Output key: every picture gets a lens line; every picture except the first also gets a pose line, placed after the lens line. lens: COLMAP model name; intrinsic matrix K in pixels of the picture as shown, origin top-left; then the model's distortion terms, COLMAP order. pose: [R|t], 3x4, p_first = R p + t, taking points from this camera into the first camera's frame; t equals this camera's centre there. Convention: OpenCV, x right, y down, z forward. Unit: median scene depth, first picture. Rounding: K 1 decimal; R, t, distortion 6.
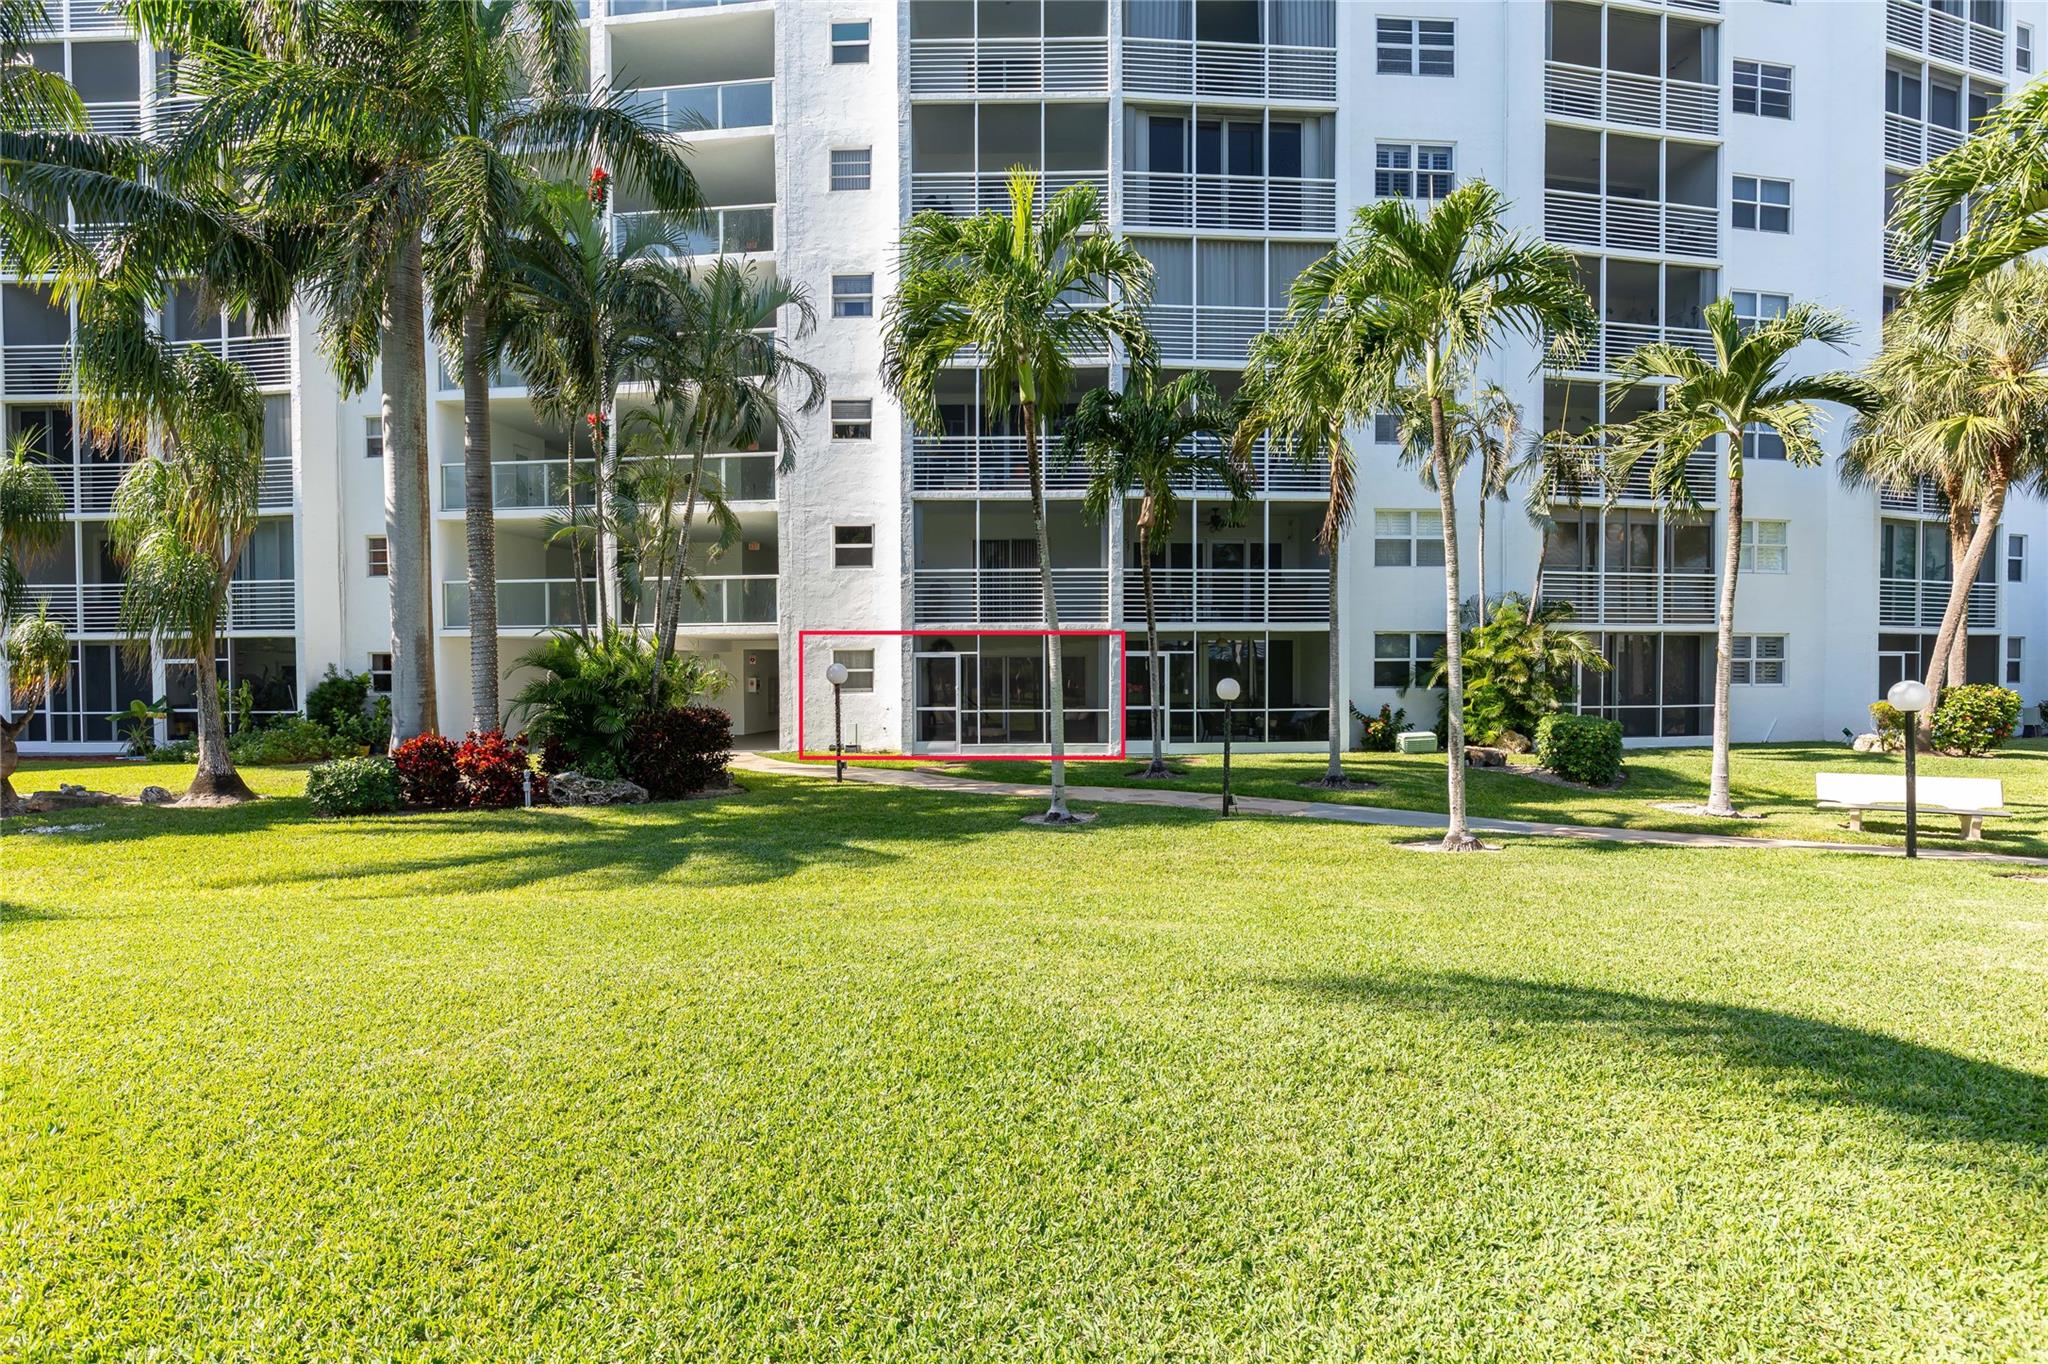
lens RADIAL K [[990.1, 0, 1005.1], [0, 990.1, 694.4], [0, 0, 1]] dist [-0.006034, -0.000142]
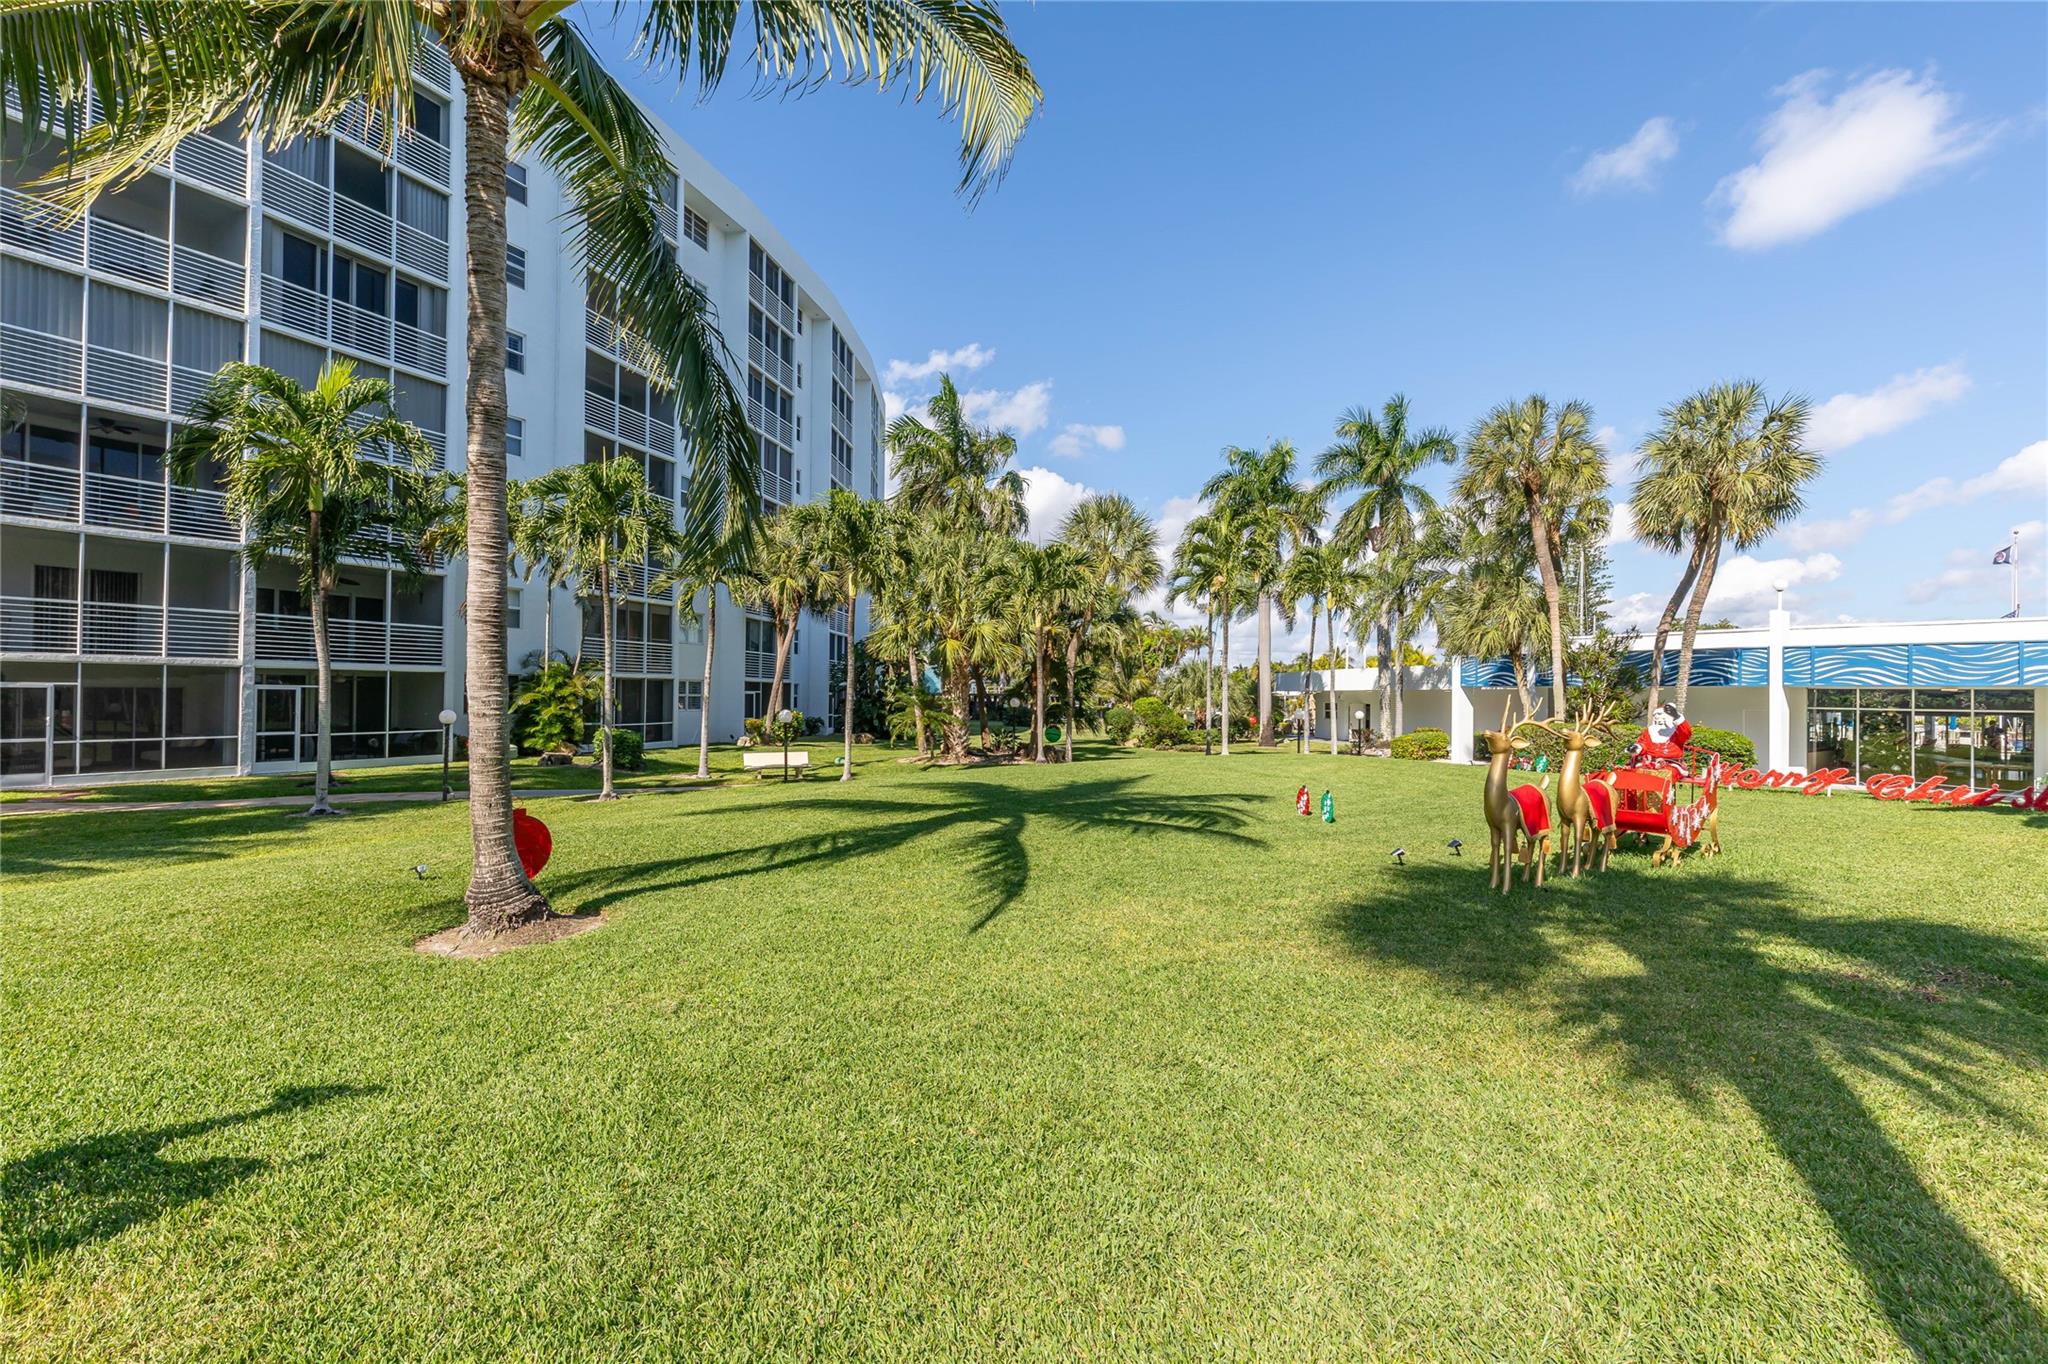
lens RADIAL K [[933.1, 0, 1013.8], [0, 933.1, 693.5], [0, 0, 1]] dist [-0.001068, -0.000500]
pose [[0.498634, 0.009442, 0.866761, -0.380731], [0.009733, 0.999817, -0.016490, -0.006944], [-0.866758, 0.016658, 0.498450, -0.303583]]
